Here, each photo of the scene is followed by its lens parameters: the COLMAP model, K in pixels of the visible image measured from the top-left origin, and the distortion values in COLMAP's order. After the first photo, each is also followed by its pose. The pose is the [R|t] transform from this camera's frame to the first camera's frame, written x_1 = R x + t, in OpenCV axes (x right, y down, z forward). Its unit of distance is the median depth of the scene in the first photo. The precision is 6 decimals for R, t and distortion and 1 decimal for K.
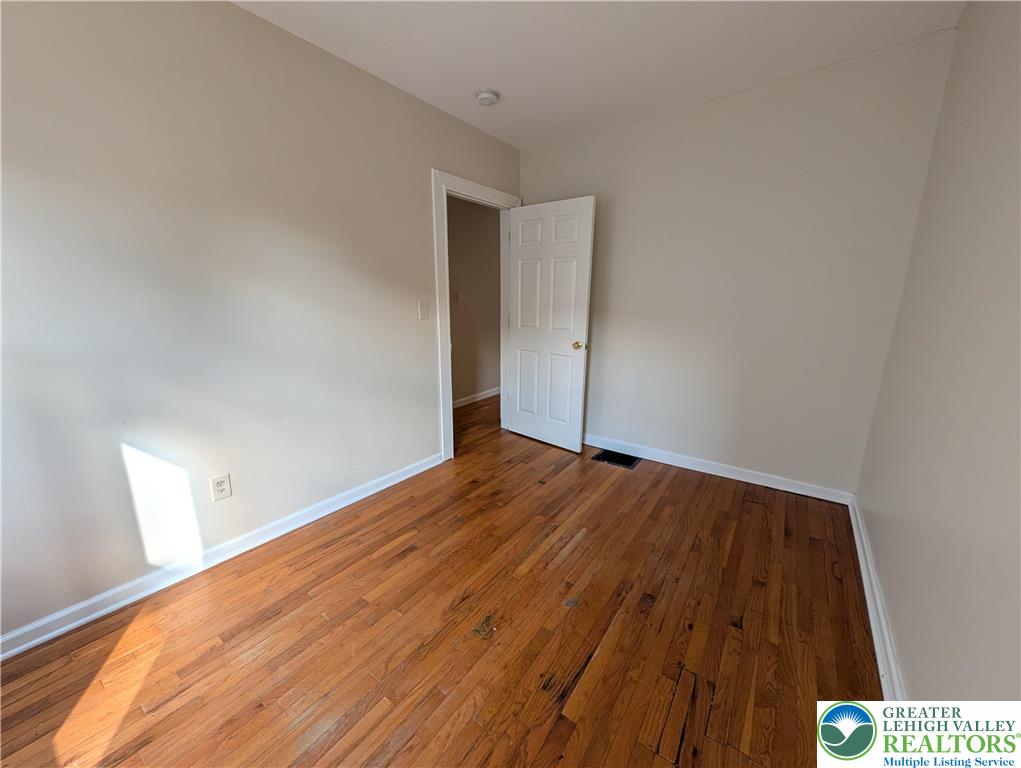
lens RADIAL K [[392.8, 0, 512.5], [0, 392.8, 384.0], [0, 0, 1]] dist [-0.001100, 0.000808]
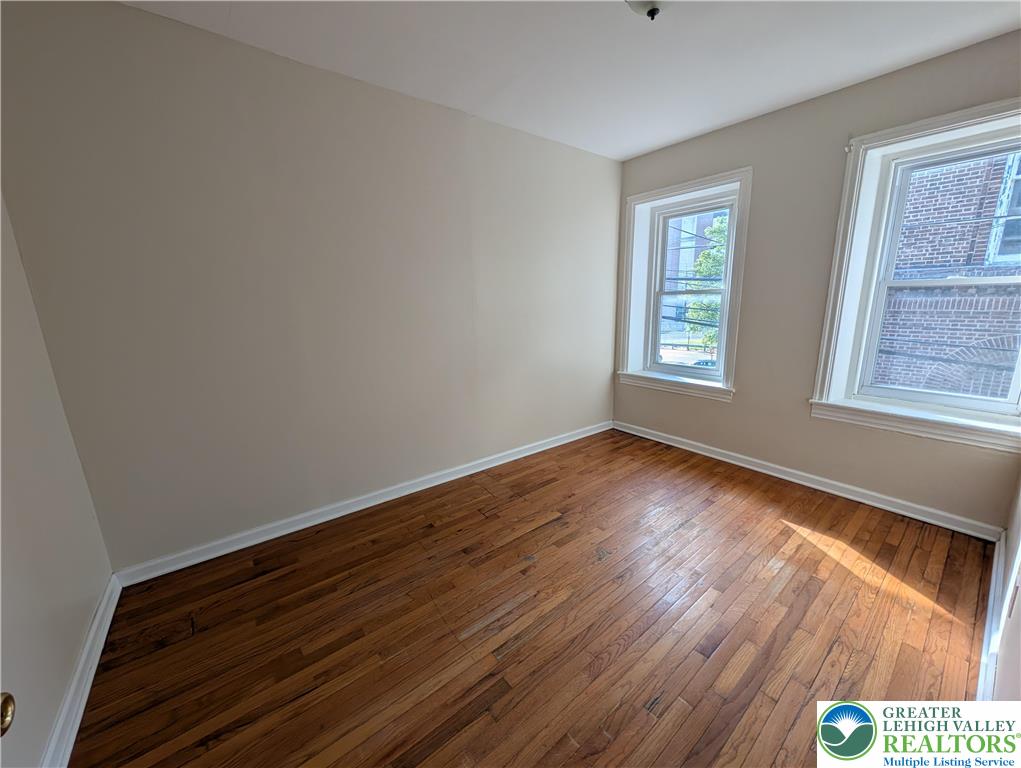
lens RADIAL K [[392.8, 0, 509.5], [0, 392.8, 384.8], [0, 0, 1]] dist [-0.001100, 0.000808]
pose [[-0.960612, -0.046071, 0.274047, -0.082605], [0.078492, 0.901023, 0.426610, -0.379288], [-0.266577, 0.431317, -0.861918, 1.527780]]
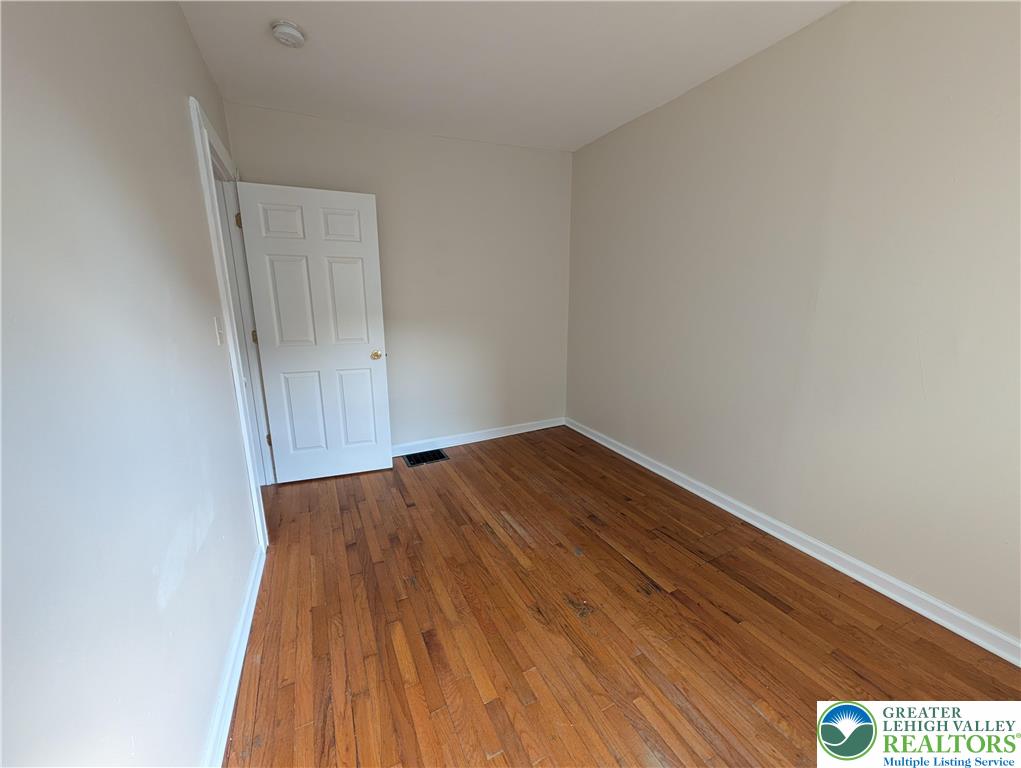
lens RADIAL K [[392.8, 0, 510.9], [0, 392.8, 383.8], [0, 0, 1]] dist [-0.001100, 0.000808]
pose [[0.466695, -0.203184, 0.860762, -0.745221], [0.206568, 0.971376, 0.117296, -0.113878], [-0.859956, 0.123065, 0.495308, 0.424564]]
